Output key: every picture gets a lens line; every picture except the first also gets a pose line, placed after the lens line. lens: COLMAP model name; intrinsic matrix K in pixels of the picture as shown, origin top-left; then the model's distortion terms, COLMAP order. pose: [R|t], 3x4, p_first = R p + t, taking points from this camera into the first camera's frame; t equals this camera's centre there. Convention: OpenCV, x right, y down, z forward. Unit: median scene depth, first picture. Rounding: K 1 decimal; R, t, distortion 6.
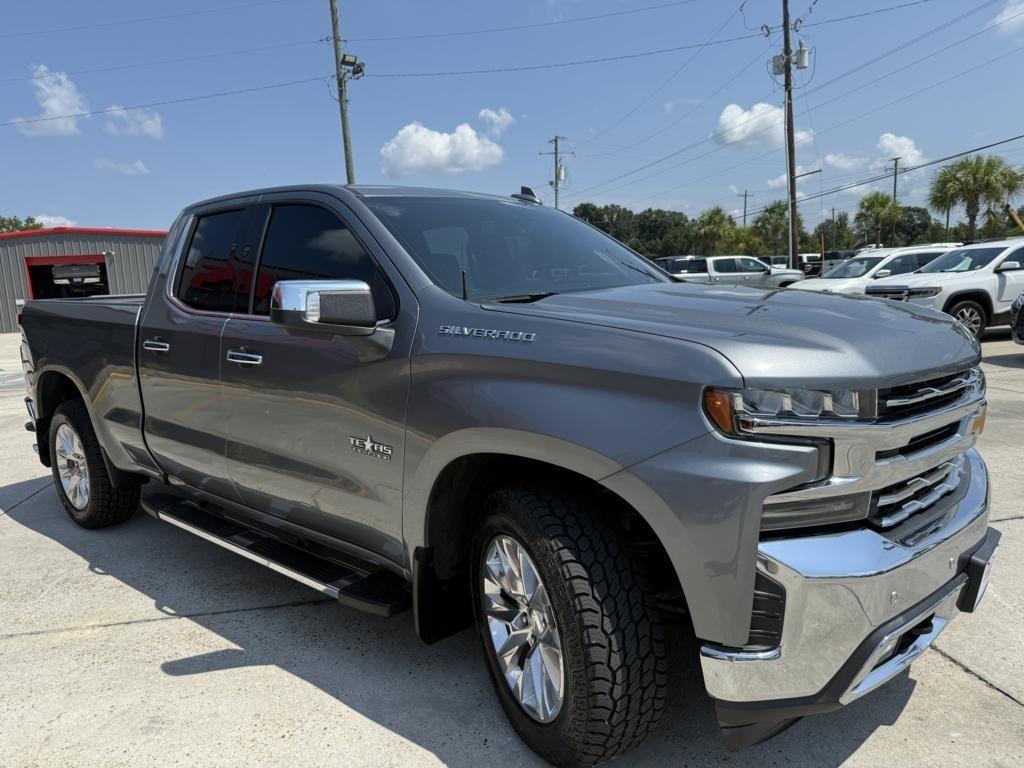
lens RADIAL K [[726.1, 0, 506.7], [0, 726.1, 389.5], [0, 0, 1]] dist [0.030313, -0.054607]
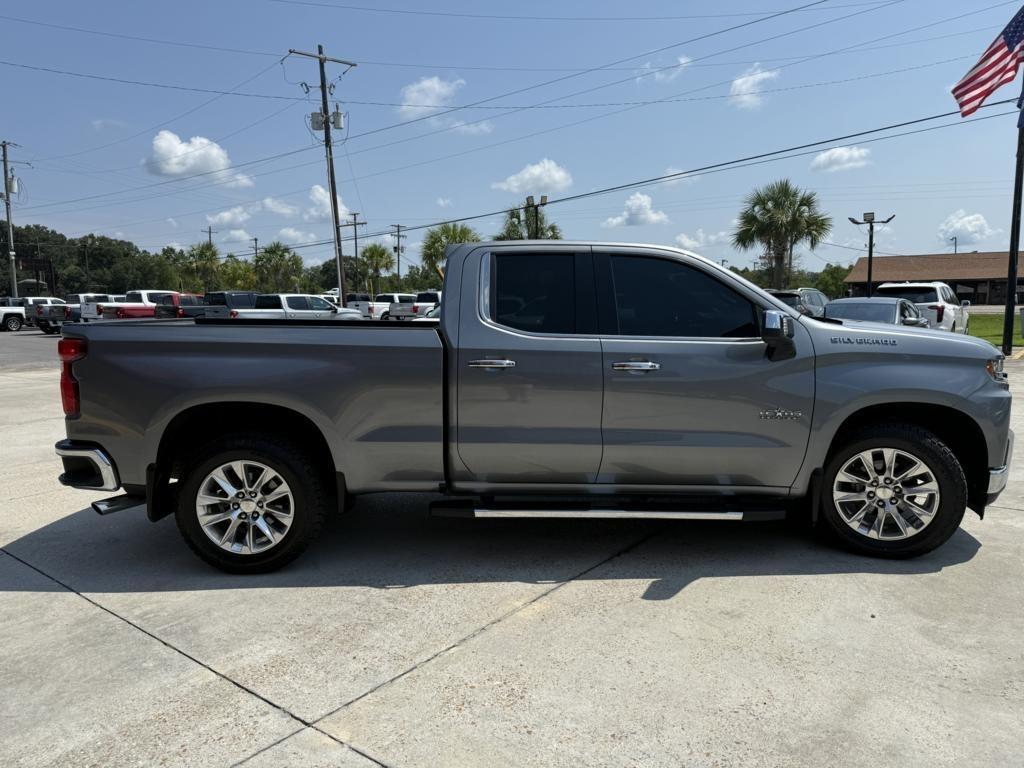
lens RADIAL K [[728.5, 0, 516.4], [0, 728.5, 381.3], [0, 0, 1]] dist [0.076468, -0.122270]
pose [[0.740955, -0.037234, 0.670522, -0.195944], [0.079259, 0.996332, -0.032258, 0.001513], [-0.666861, 0.077047, 0.741188, 0.018359]]
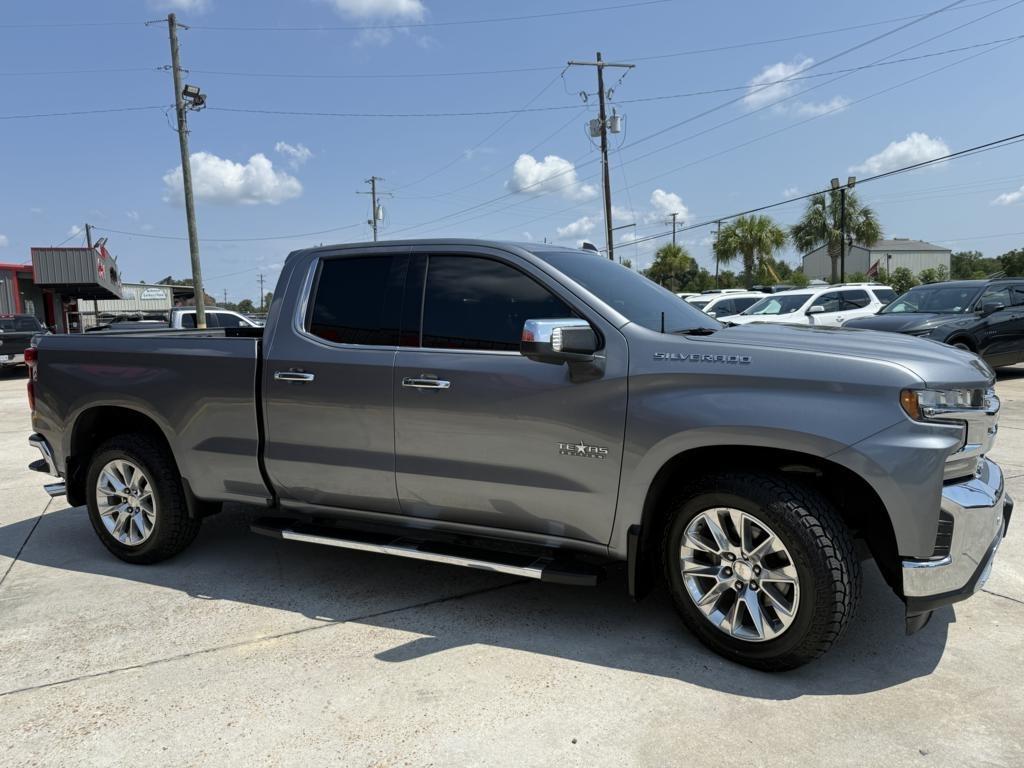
lens RADIAL K [[726.1, 0, 506.7], [0, 726.1, 389.5], [0, 0, 1]] dist [0.030313, -0.054607]
pose [[0.964365, -0.018455, 0.263930, -0.073197], [0.032093, 0.998358, -0.047456, 0.003424], [-0.262621, 0.054236, 0.963374, -0.020665]]
